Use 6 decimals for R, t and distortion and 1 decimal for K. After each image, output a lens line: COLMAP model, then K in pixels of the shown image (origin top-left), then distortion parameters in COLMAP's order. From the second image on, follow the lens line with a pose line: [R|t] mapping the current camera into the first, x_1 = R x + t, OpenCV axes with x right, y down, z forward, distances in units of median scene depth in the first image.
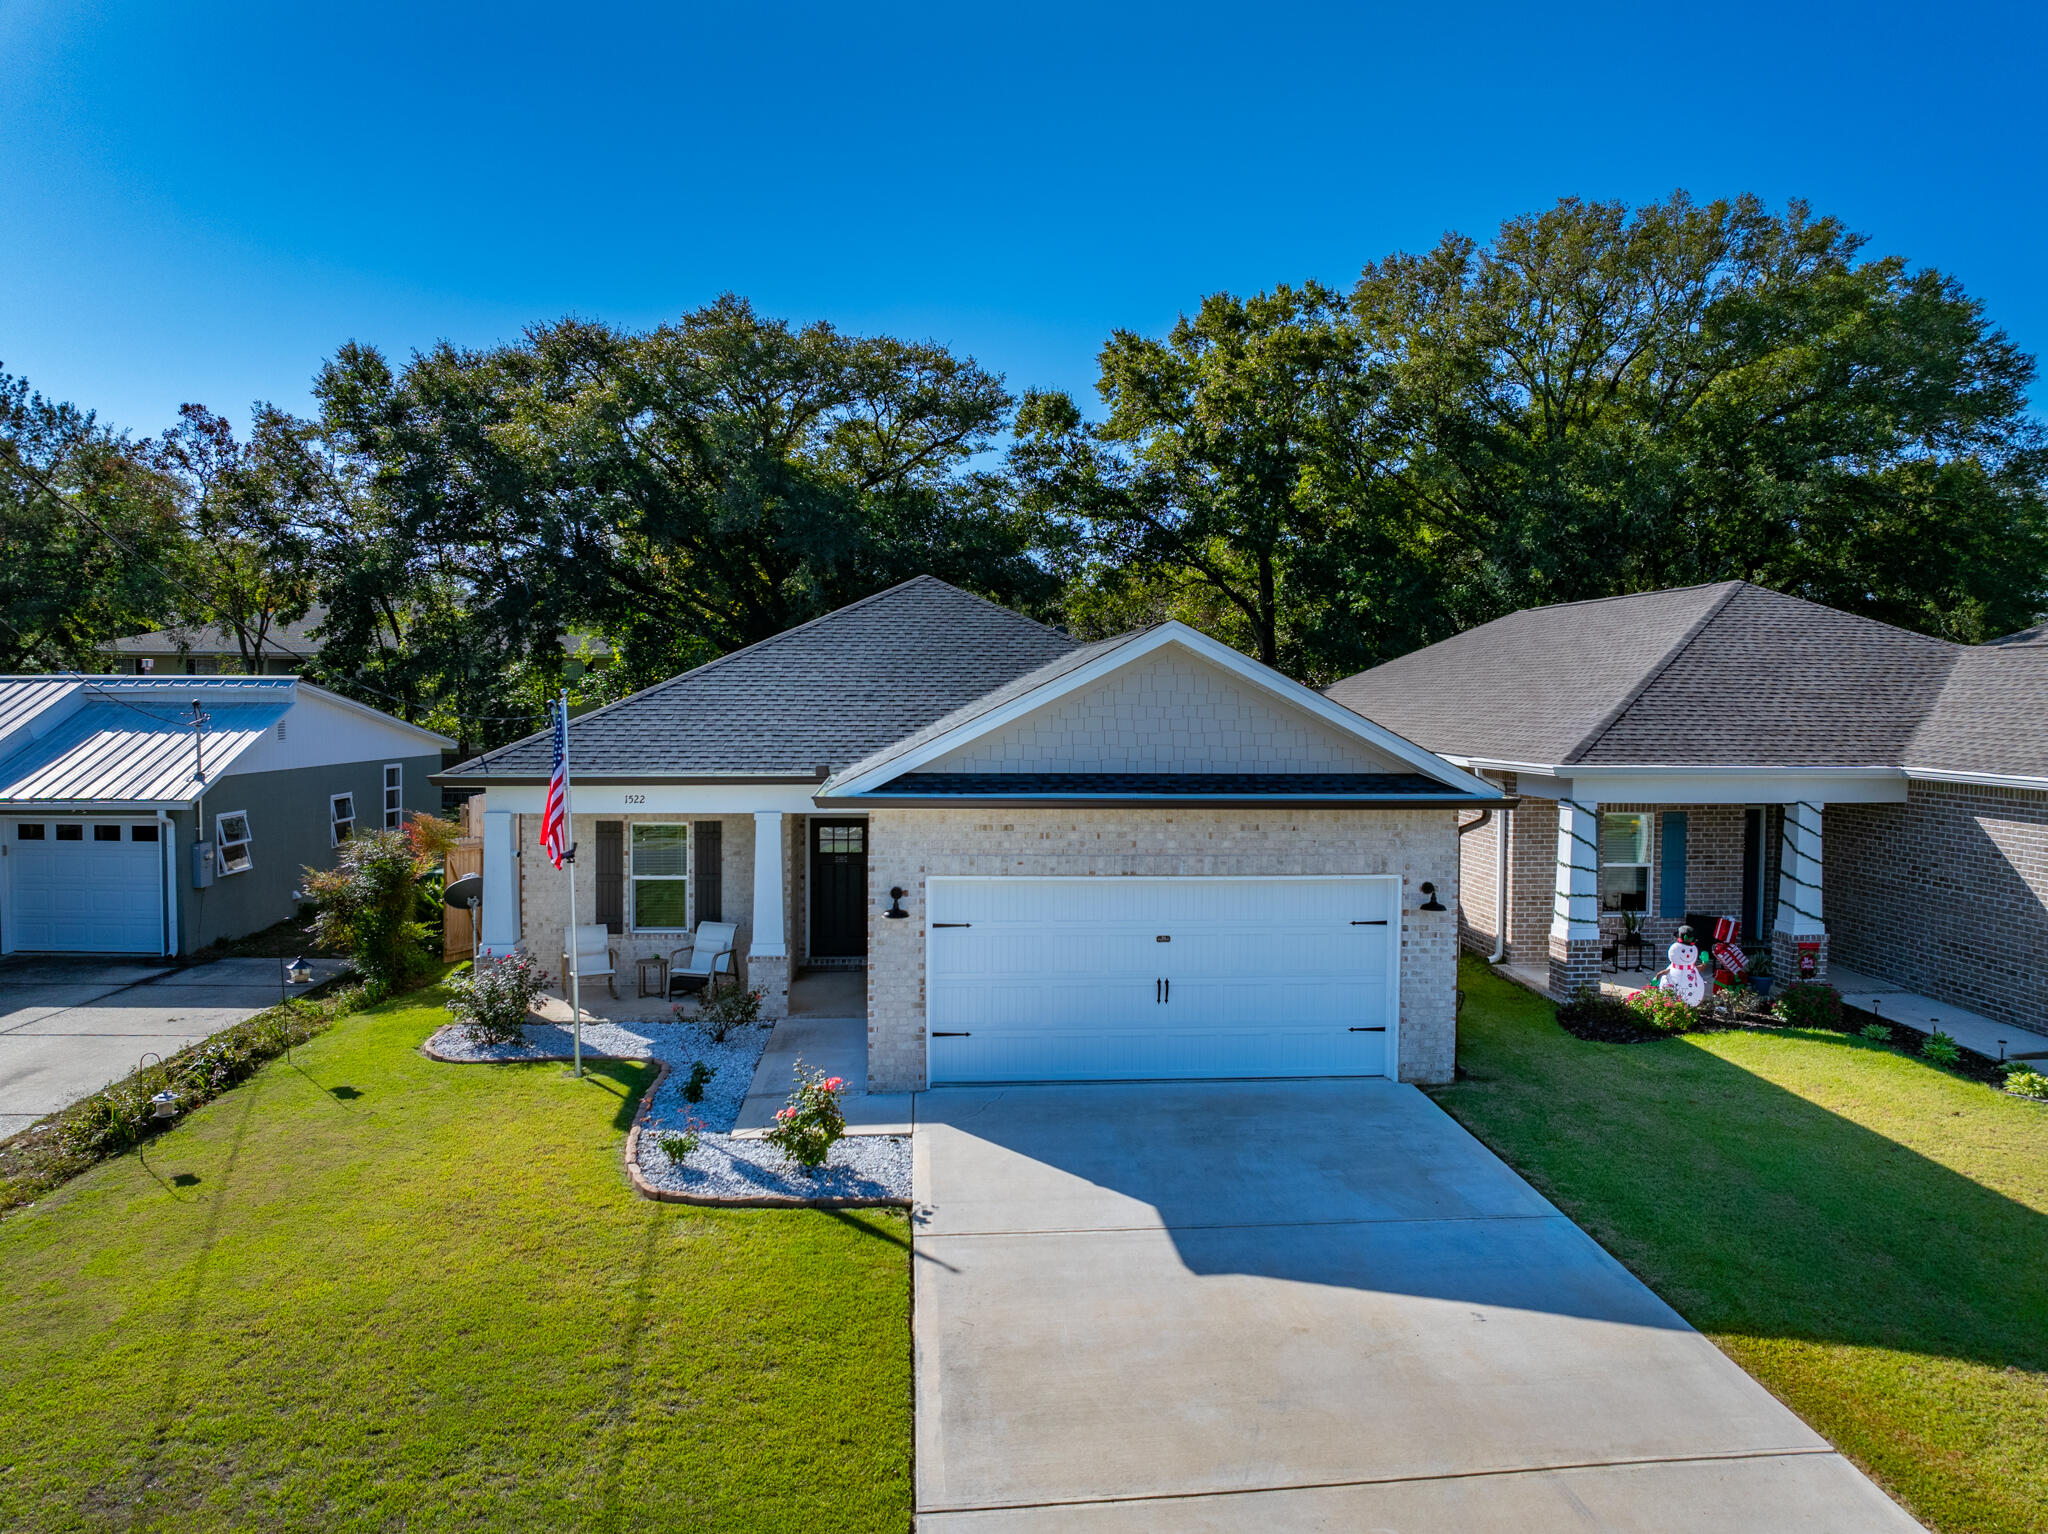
lens RADIAL K [[1431.7, 0, 1024.0], [0, 1431.7, 767.0], [0, 0, 1]] dist [-0.043891, 0.008051]
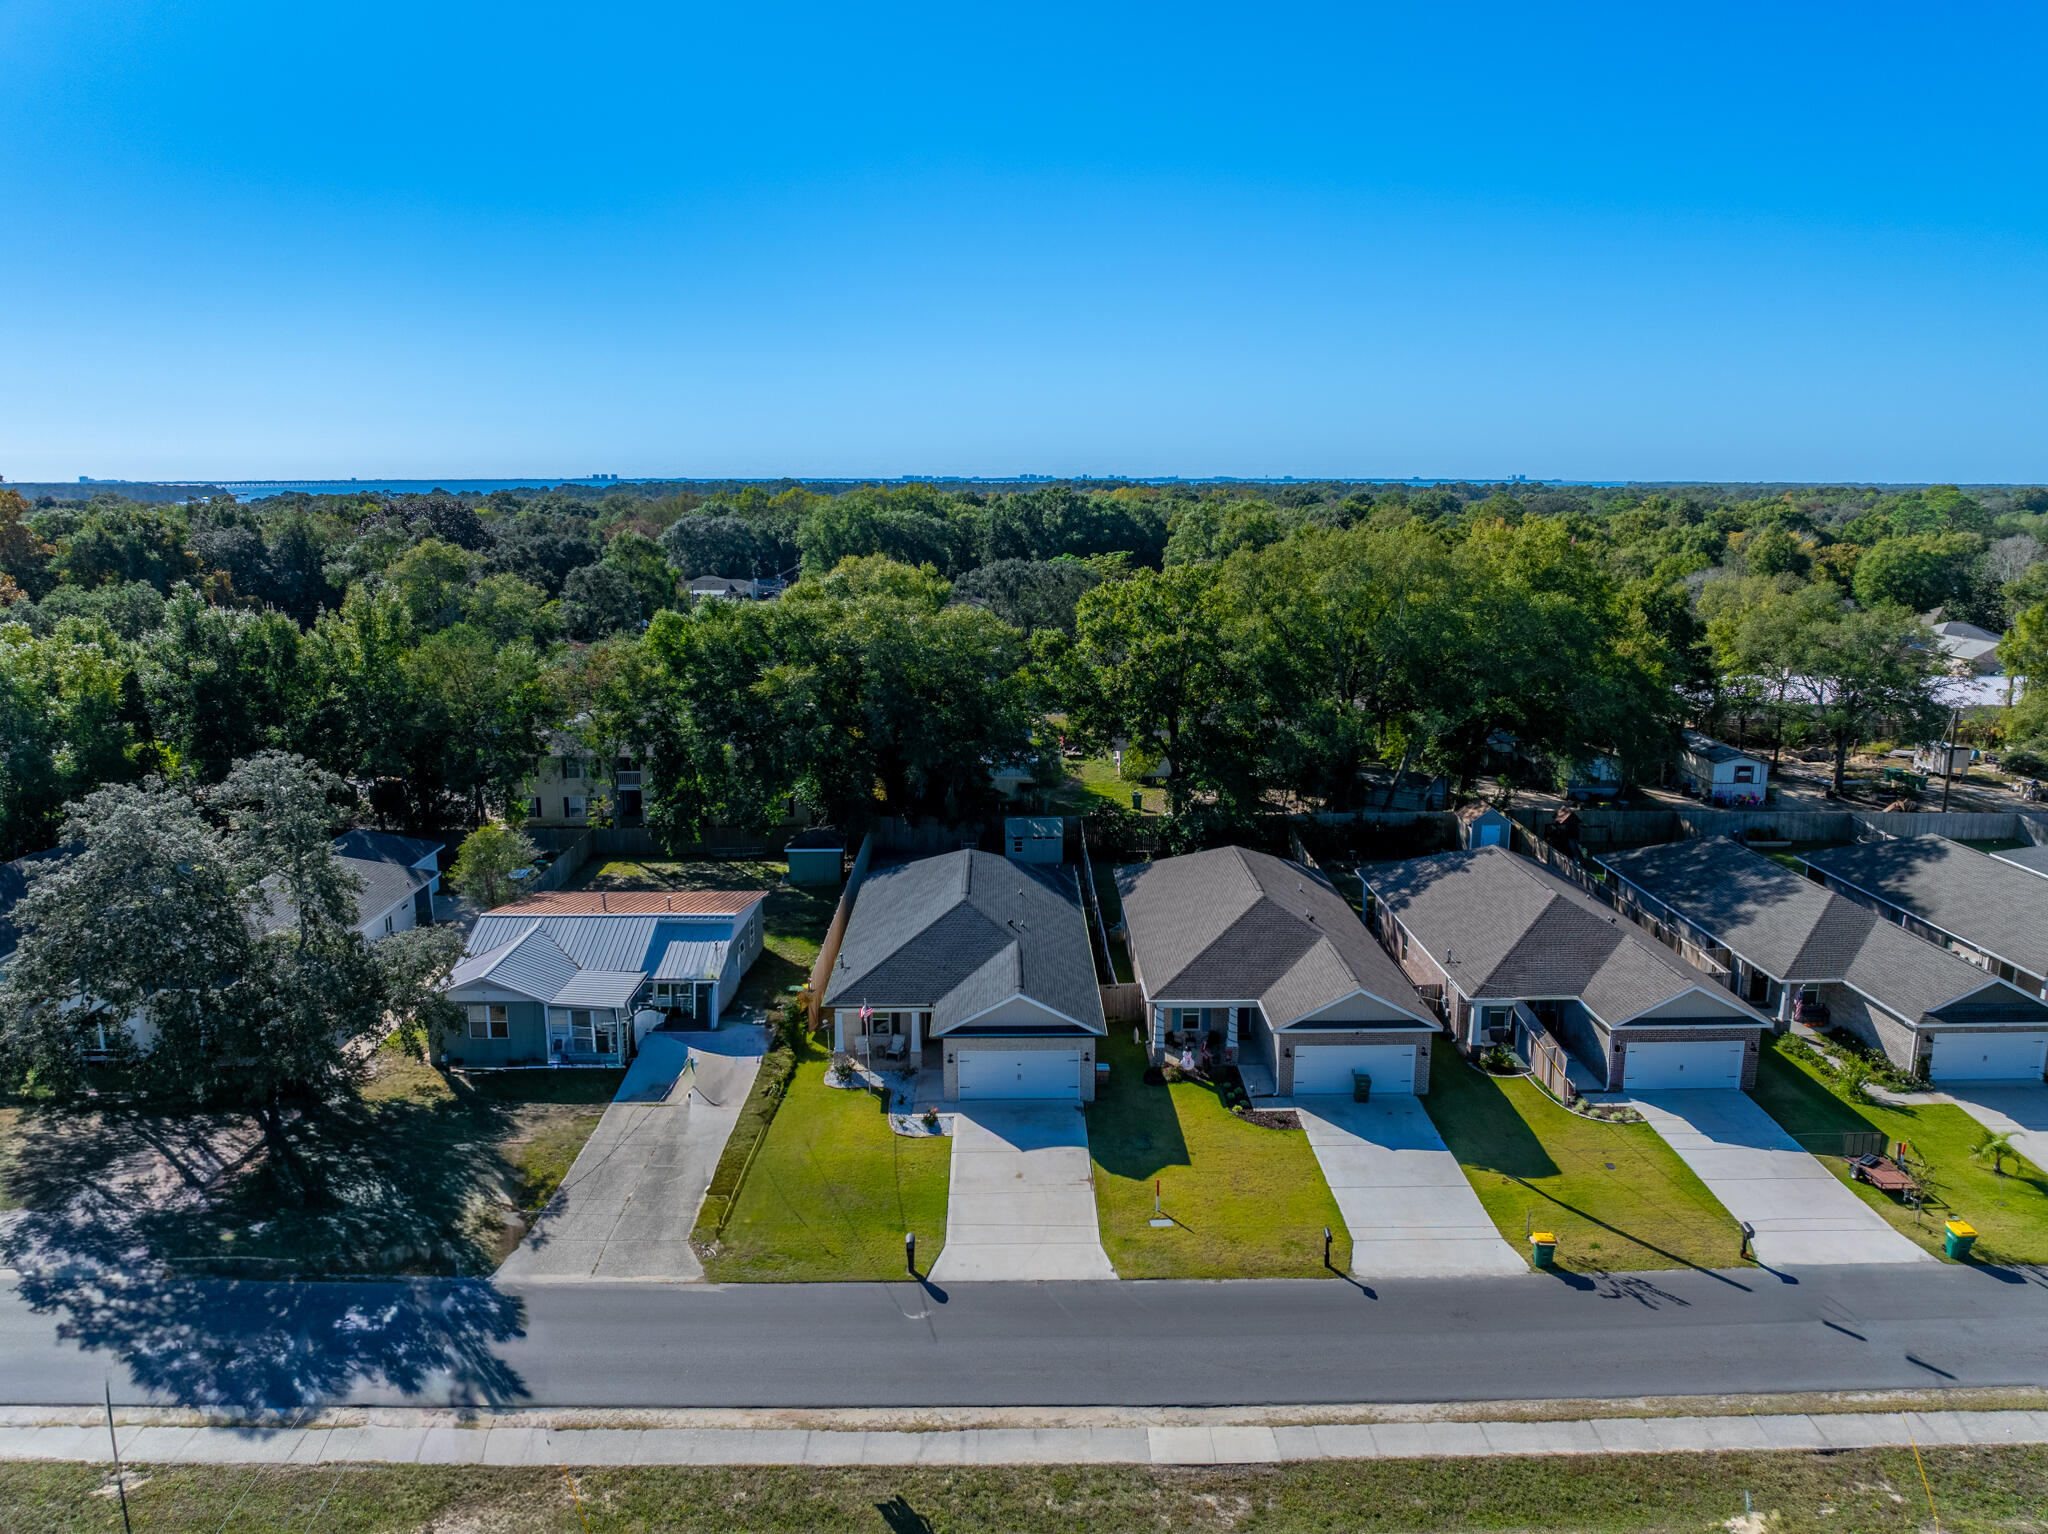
lens RADIAL K [[1425.5, 0, 1024.0], [0, 1425.5, 767.0], [0, 0, 1]] dist [-0.035539, -0.009877]
pose [[0.997990, 0.005759, -0.063115, 0.337877], [0.003823, 0.988579, 0.150657, -1.218134], [0.063262, -0.150596, 0.986569, -2.600130]]
